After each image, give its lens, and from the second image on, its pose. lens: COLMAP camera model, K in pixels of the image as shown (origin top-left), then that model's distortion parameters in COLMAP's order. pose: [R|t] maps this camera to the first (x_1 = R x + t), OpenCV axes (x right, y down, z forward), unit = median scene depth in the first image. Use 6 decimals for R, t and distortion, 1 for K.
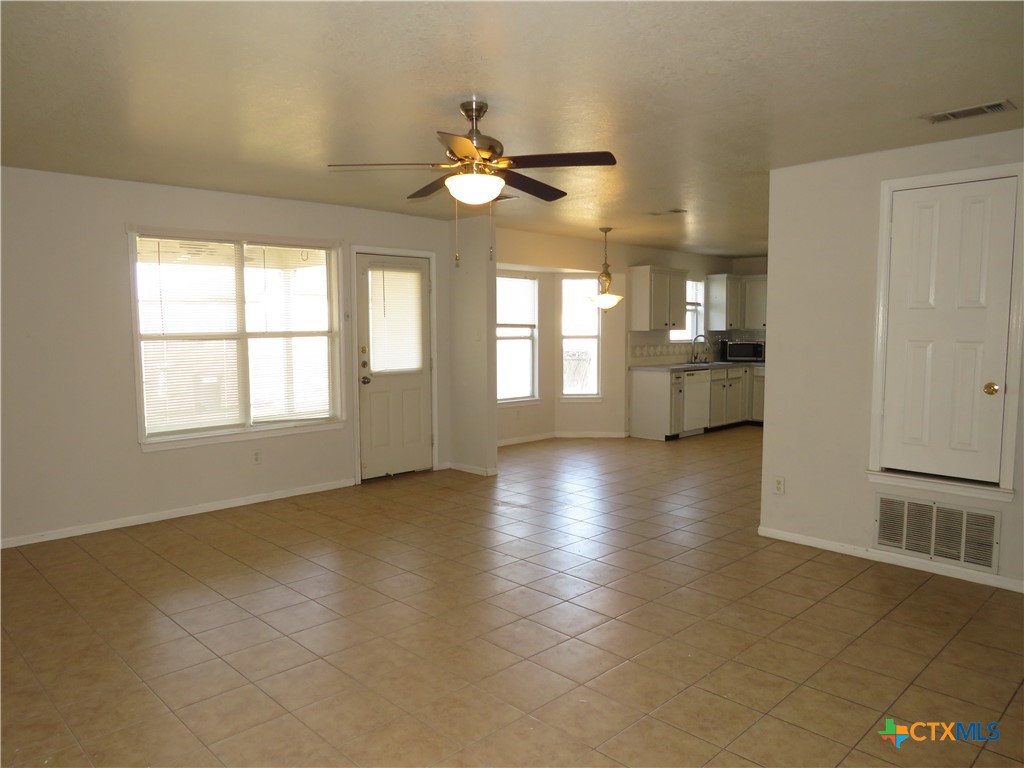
lens RADIAL K [[725.1, 0, 506.6], [0, 725.1, 384.7], [0, 0, 1]] dist [-0.015765, -0.000945]
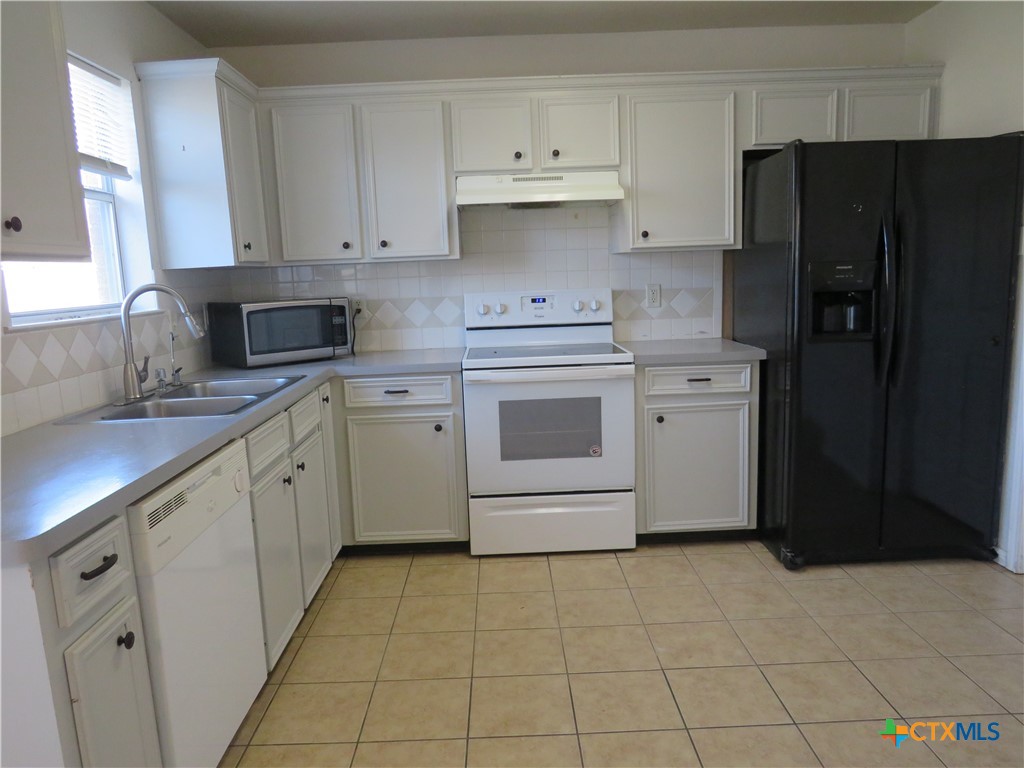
lens RADIAL K [[725.1, 0, 506.6], [0, 725.1, 384.7], [0, 0, 1]] dist [-0.015765, -0.000945]
pose [[0.699770, -0.140016, 0.700513, 0.175351], [0.096025, 0.990141, 0.101983, -0.048339], [-0.707885, -0.004098, 0.706315, 0.740455]]
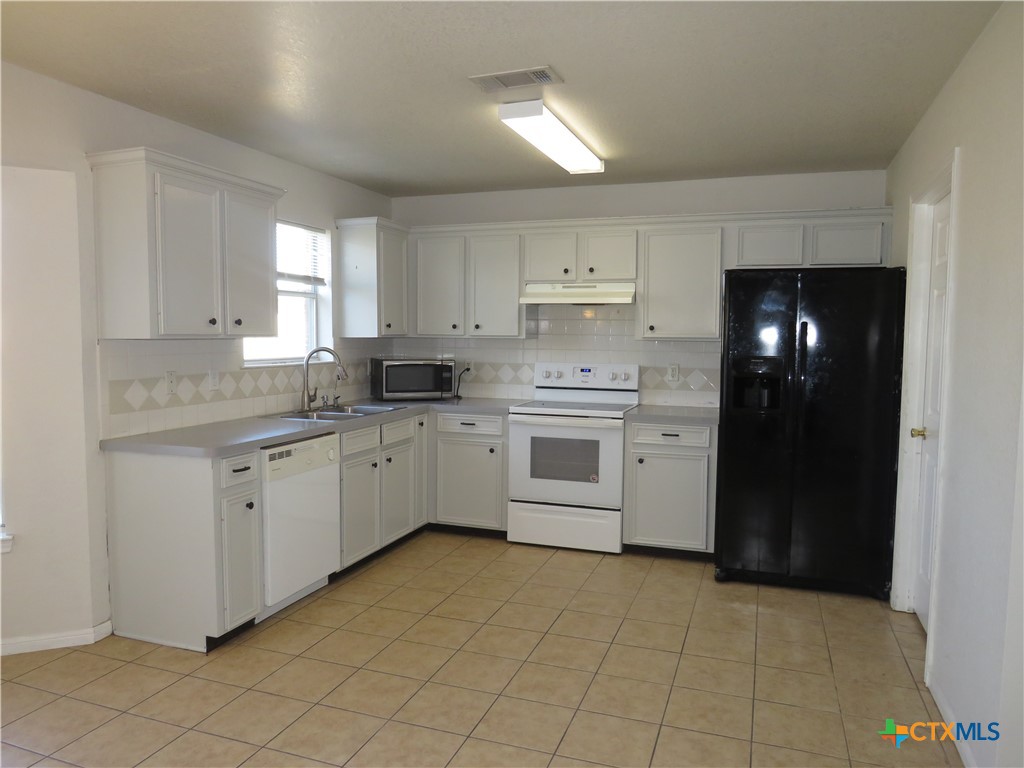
lens RADIAL K [[725.1, 0, 506.6], [0, 725.1, 384.7], [0, 0, 1]] dist [-0.015765, -0.000945]
pose [[0.905918, -0.023955, 0.422775, 0.183110], [0.026554, 0.999647, -0.000258, -0.042914], [-0.422619, 0.011460, 0.906235, 0.551304]]
